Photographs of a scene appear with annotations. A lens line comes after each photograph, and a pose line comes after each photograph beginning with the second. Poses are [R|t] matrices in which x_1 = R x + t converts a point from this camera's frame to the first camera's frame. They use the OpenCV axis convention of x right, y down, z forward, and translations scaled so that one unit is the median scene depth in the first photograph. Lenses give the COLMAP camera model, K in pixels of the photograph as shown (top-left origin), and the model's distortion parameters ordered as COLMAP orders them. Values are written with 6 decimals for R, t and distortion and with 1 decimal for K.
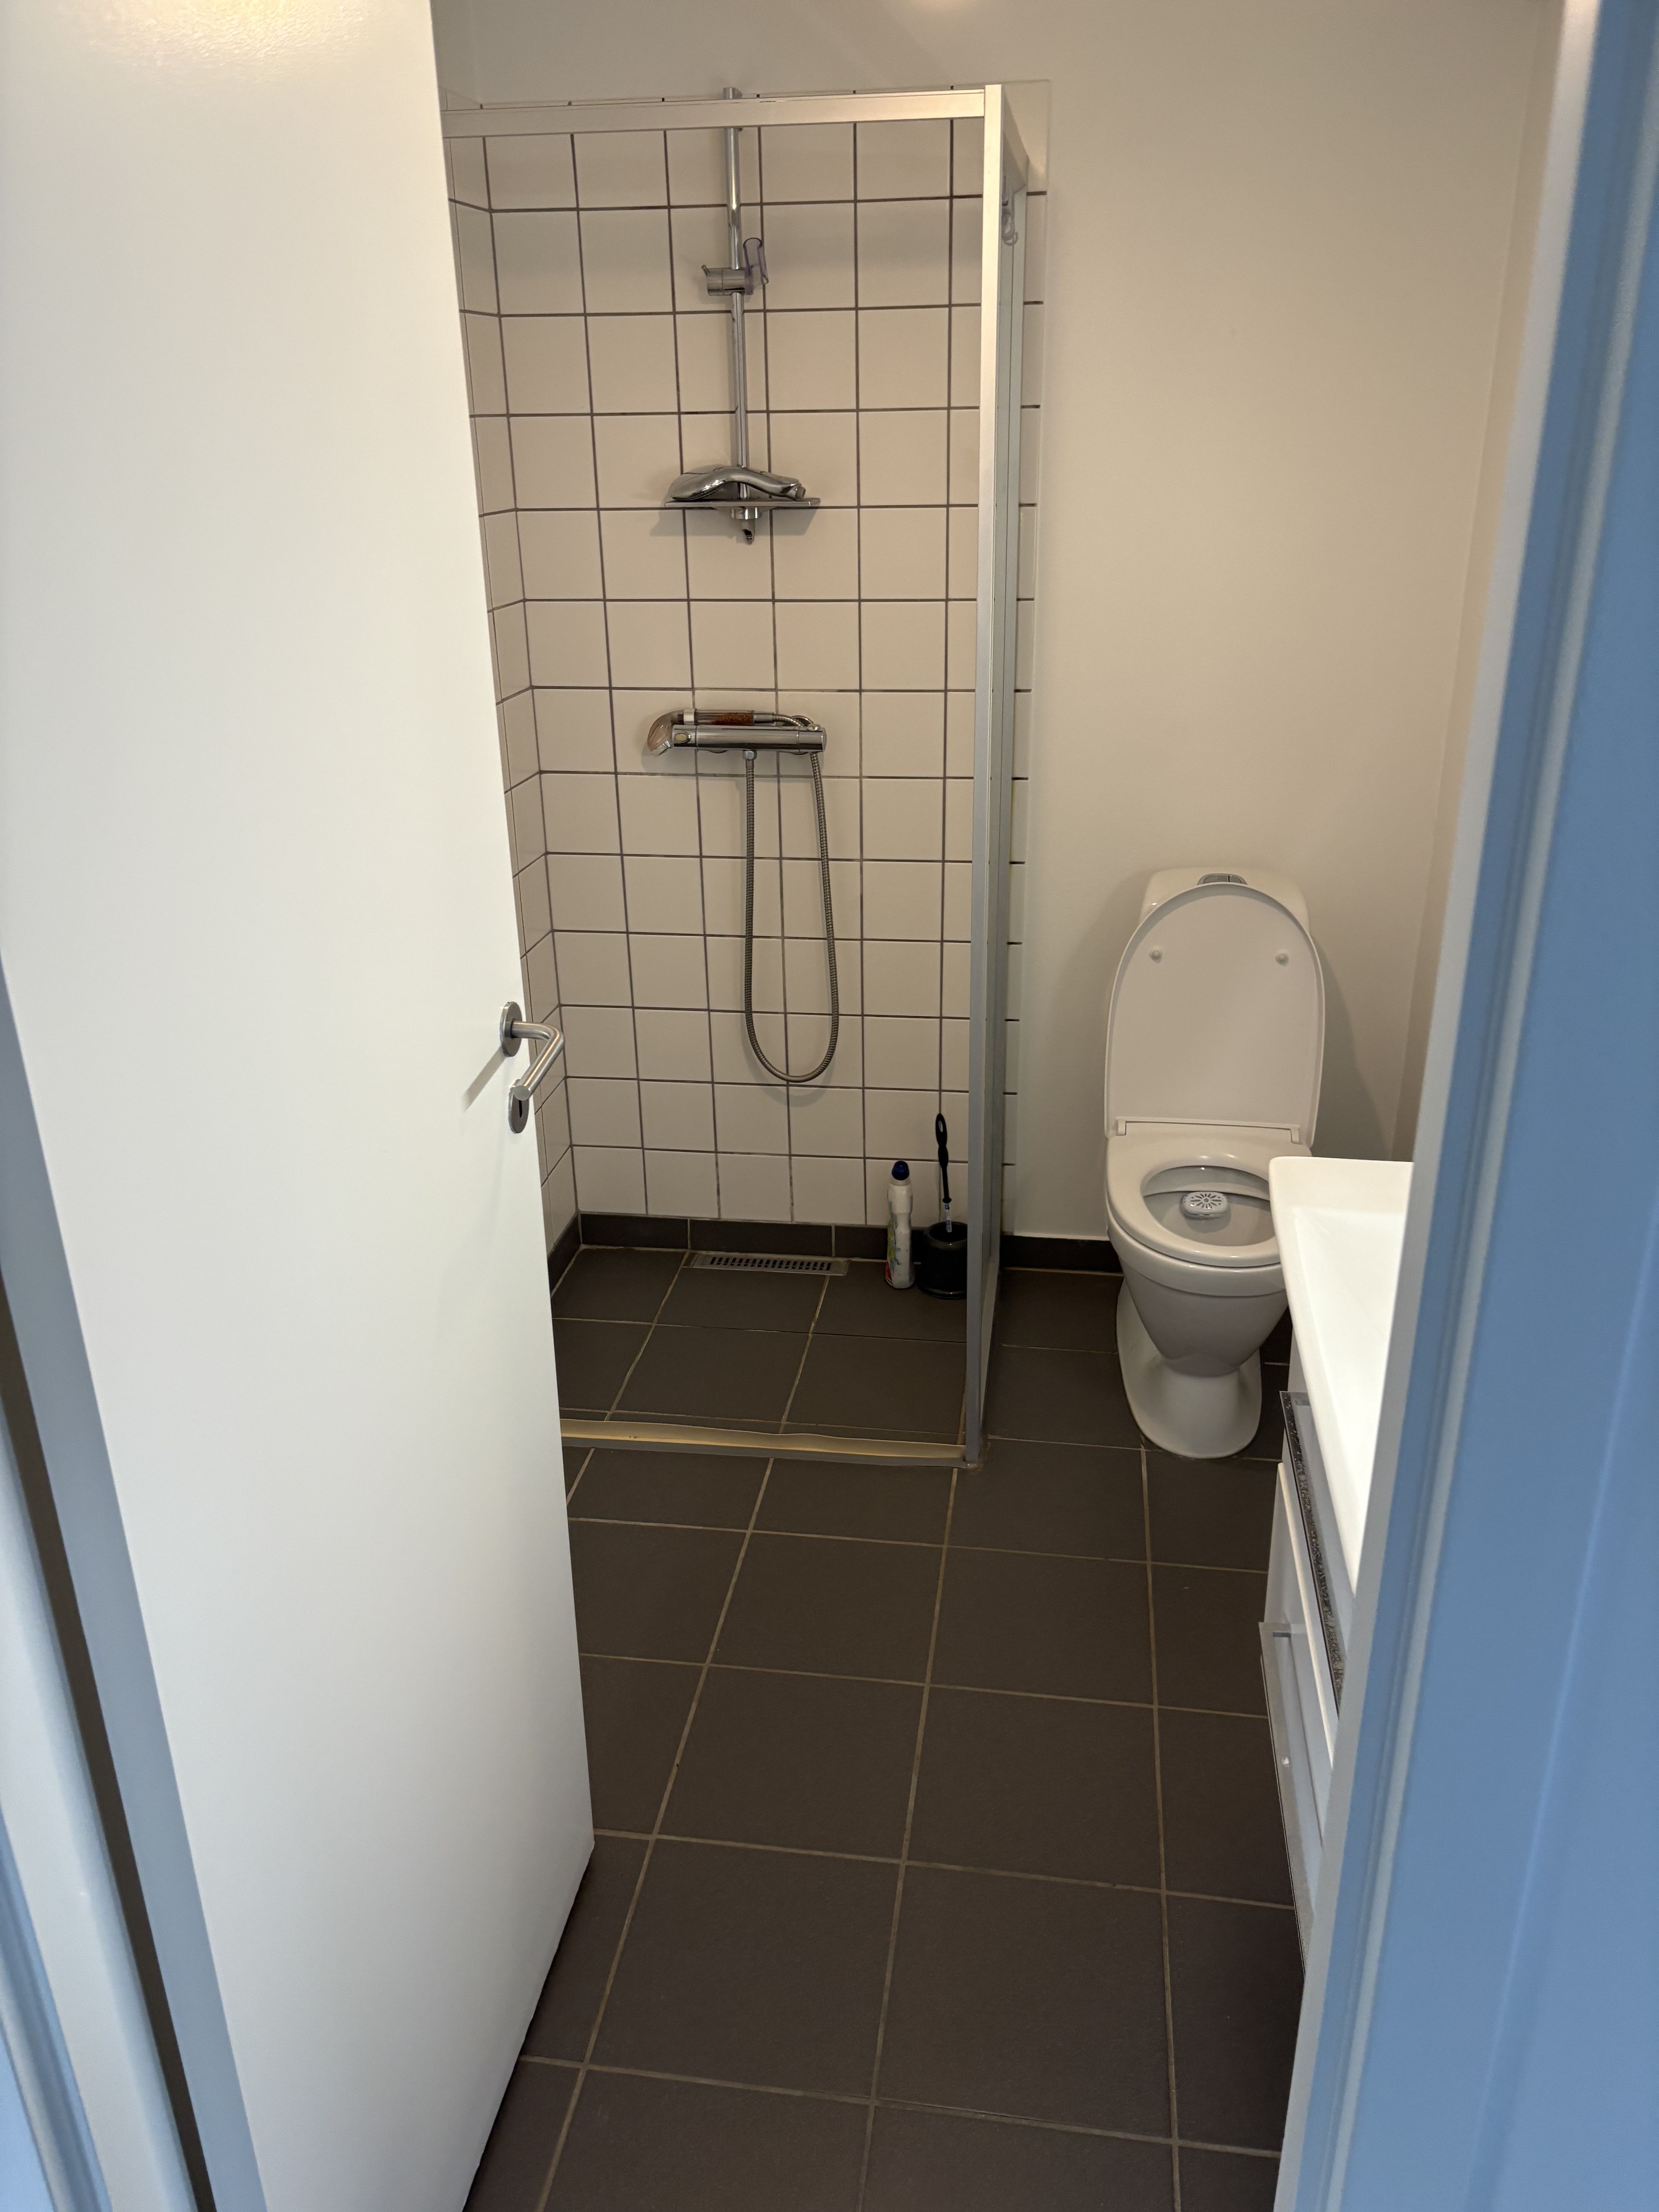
lens RADIAL K [[1668.7, 0, 829.5], [0, 1668.7, 1106.0], [0, 0, 1]] dist [0.039110, -0.044009]
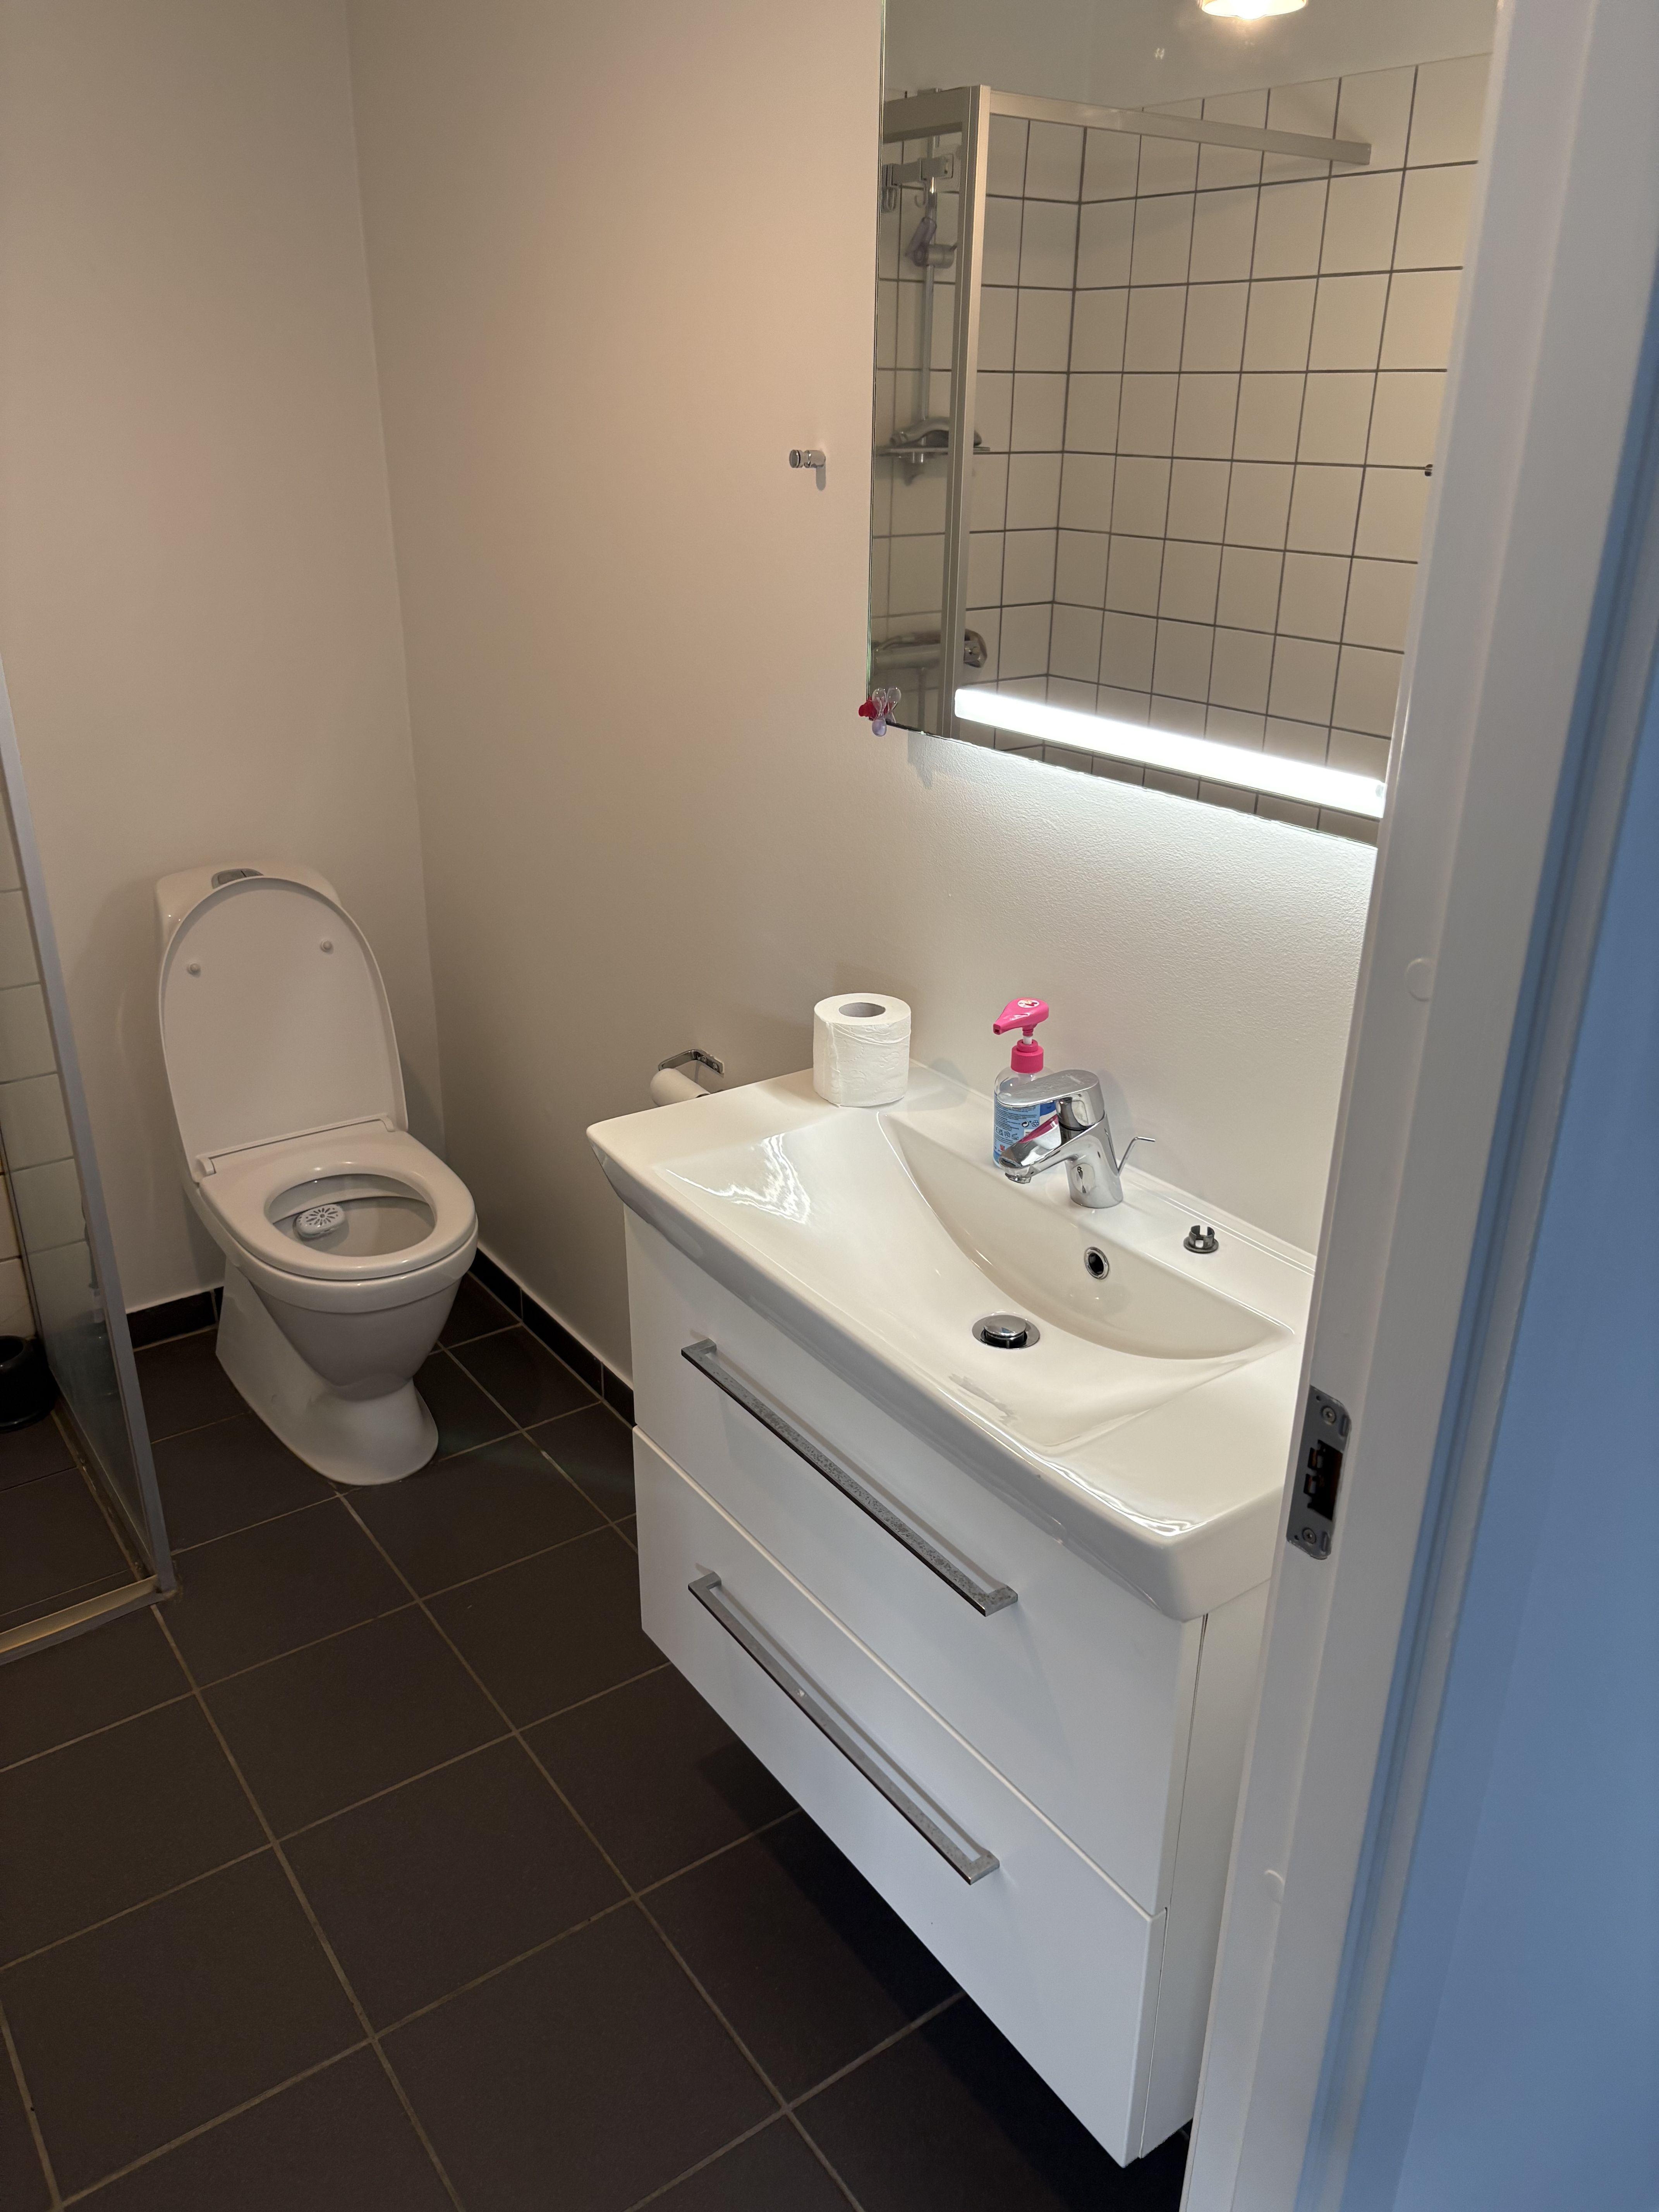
lens RADIAL K [[1668.7, 0, 829.5], [0, 1668.7, 1106.0], [0, 0, 1]] dist [0.039110, -0.044009]
pose [[0.720016, -0.250348, 0.647226, -0.160417], [0.244863, 0.964324, 0.100601, -0.027340], [-0.649322, 0.086047, 0.755630, 0.111210]]
